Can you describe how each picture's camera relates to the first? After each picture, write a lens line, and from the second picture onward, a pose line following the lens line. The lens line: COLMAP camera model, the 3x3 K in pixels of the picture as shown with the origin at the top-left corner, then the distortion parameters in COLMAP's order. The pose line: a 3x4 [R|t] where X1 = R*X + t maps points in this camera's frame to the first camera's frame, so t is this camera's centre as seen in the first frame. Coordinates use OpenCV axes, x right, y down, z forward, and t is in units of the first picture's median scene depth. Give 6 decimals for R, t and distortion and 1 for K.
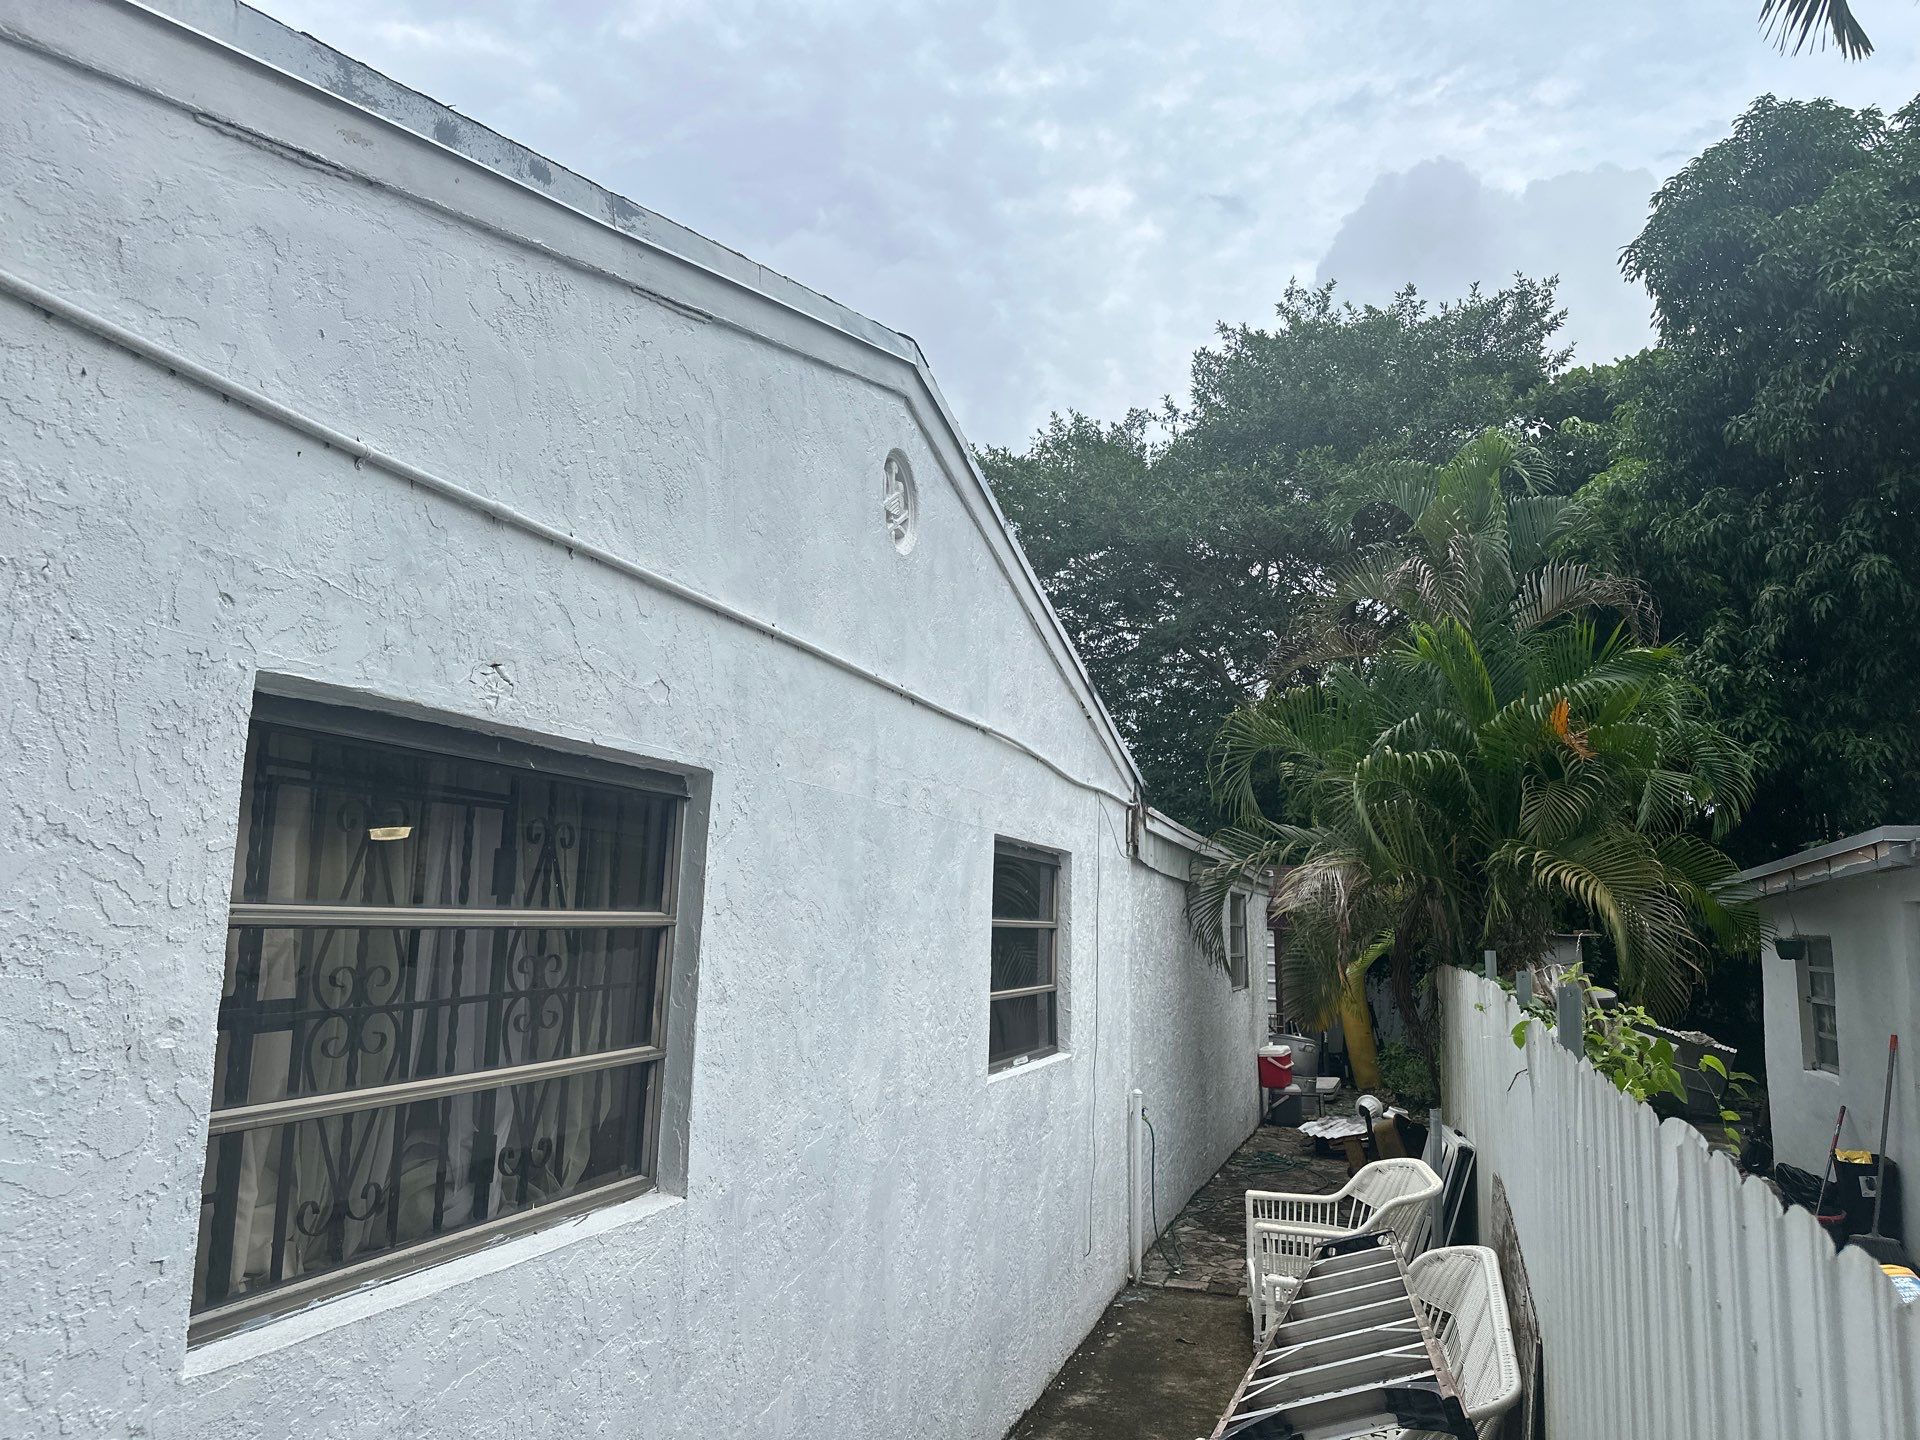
lens RADIAL K [[1365.0, 0, 960.3], [0, 1365.0, 723.1], [0, 0, 1]] dist [0.039164, -0.047788]
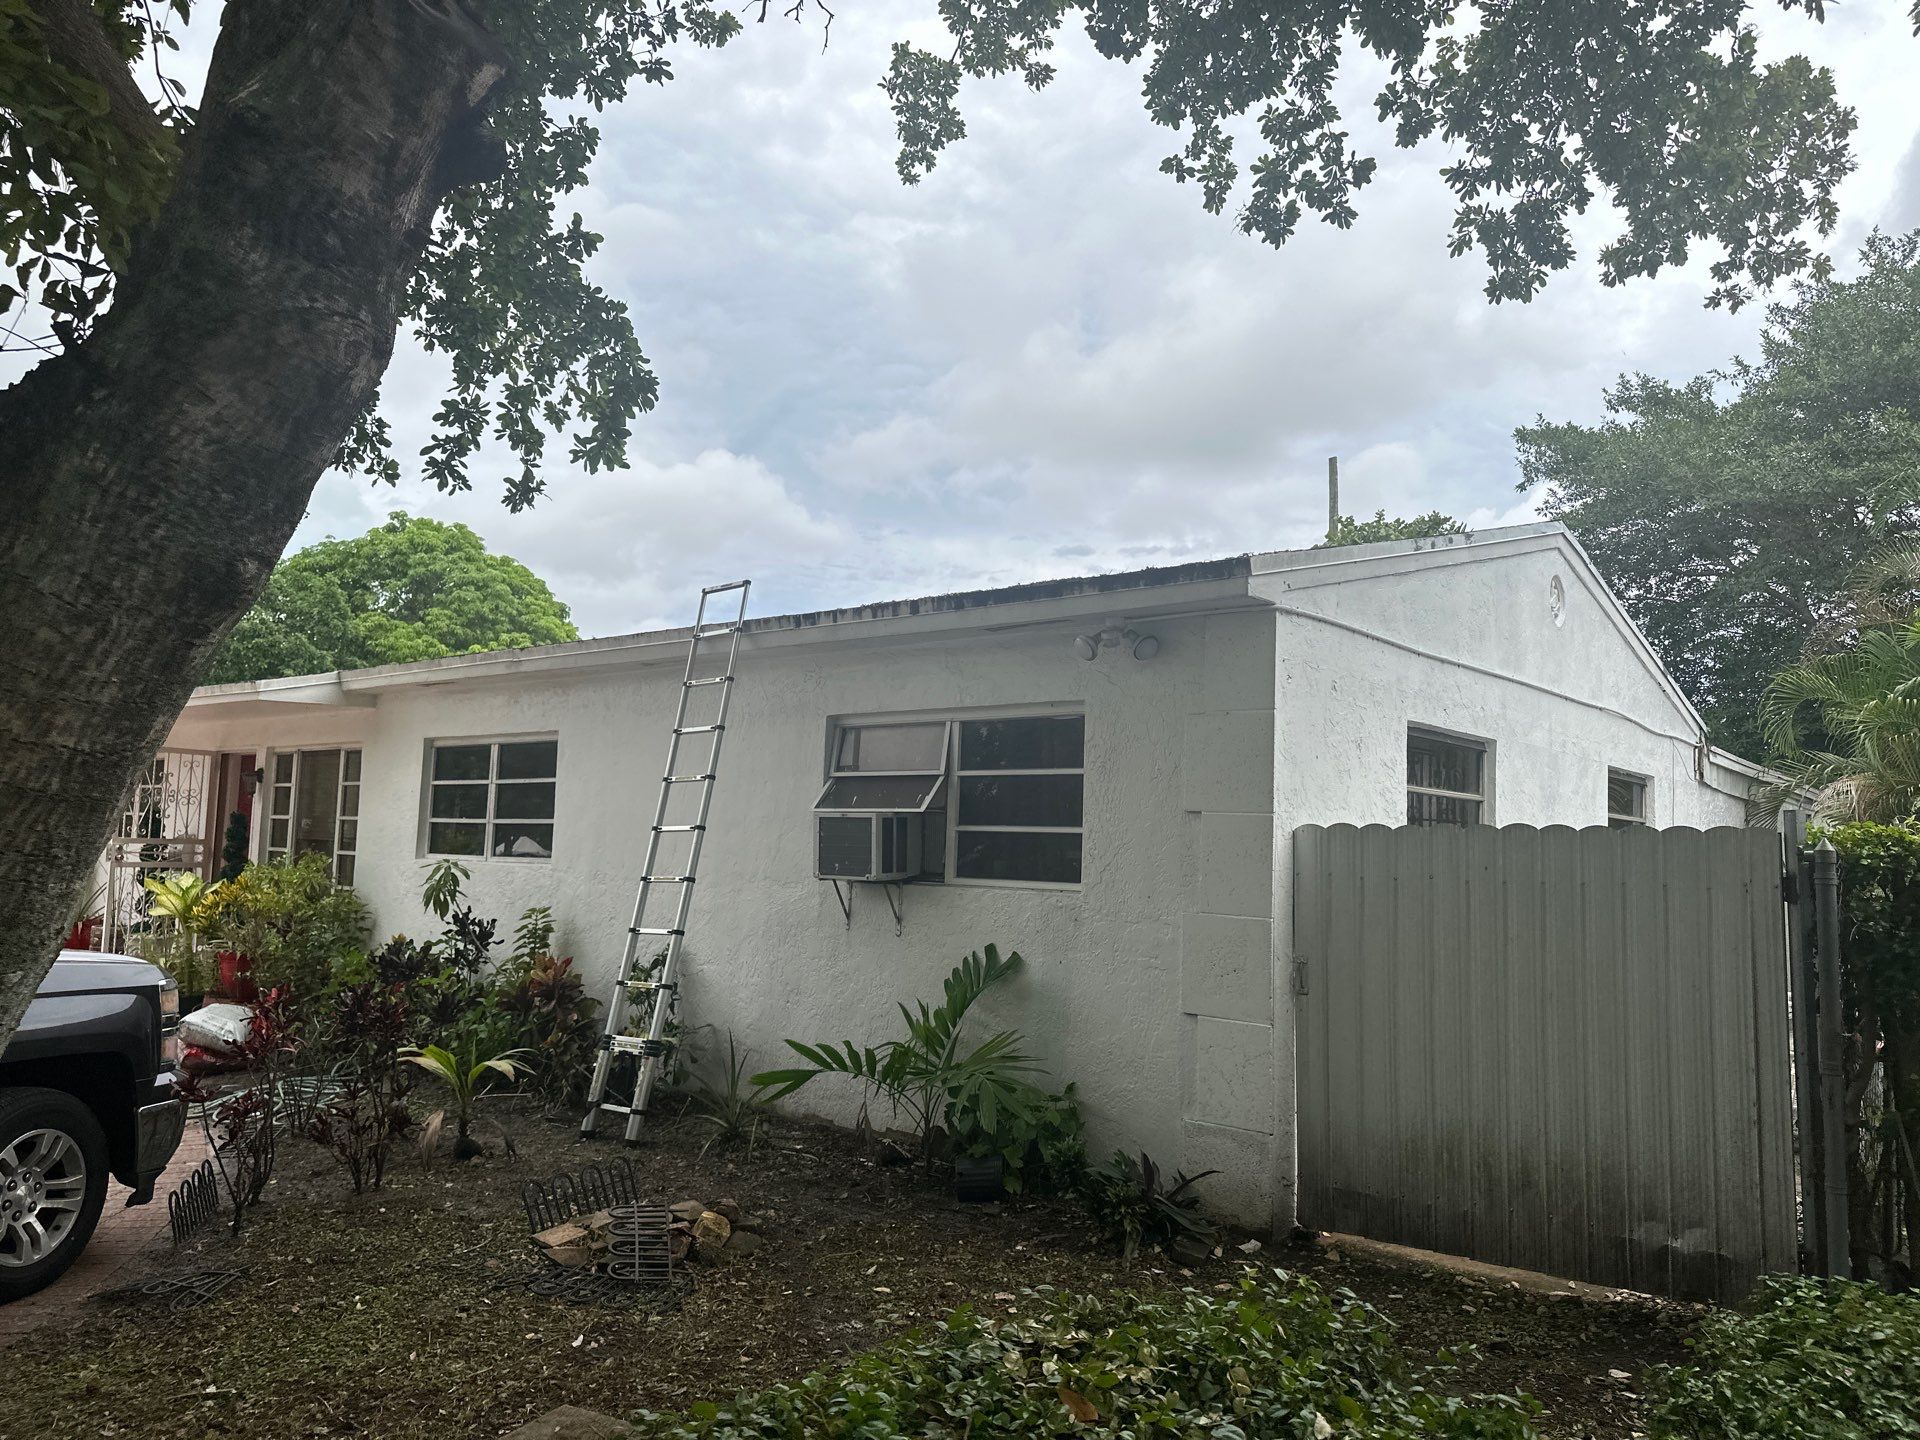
lens RADIAL K [[1365.0, 0, 975.2], [0, 1365.0, 715.6], [0, 0, 1]] dist [0.039164, -0.047788]
pose [[0.931772, -0.025632, -0.362139, -0.068470], [0.039739, 0.998712, 0.031558, -0.054100], [0.360864, -0.043796, 0.931590, -0.717784]]
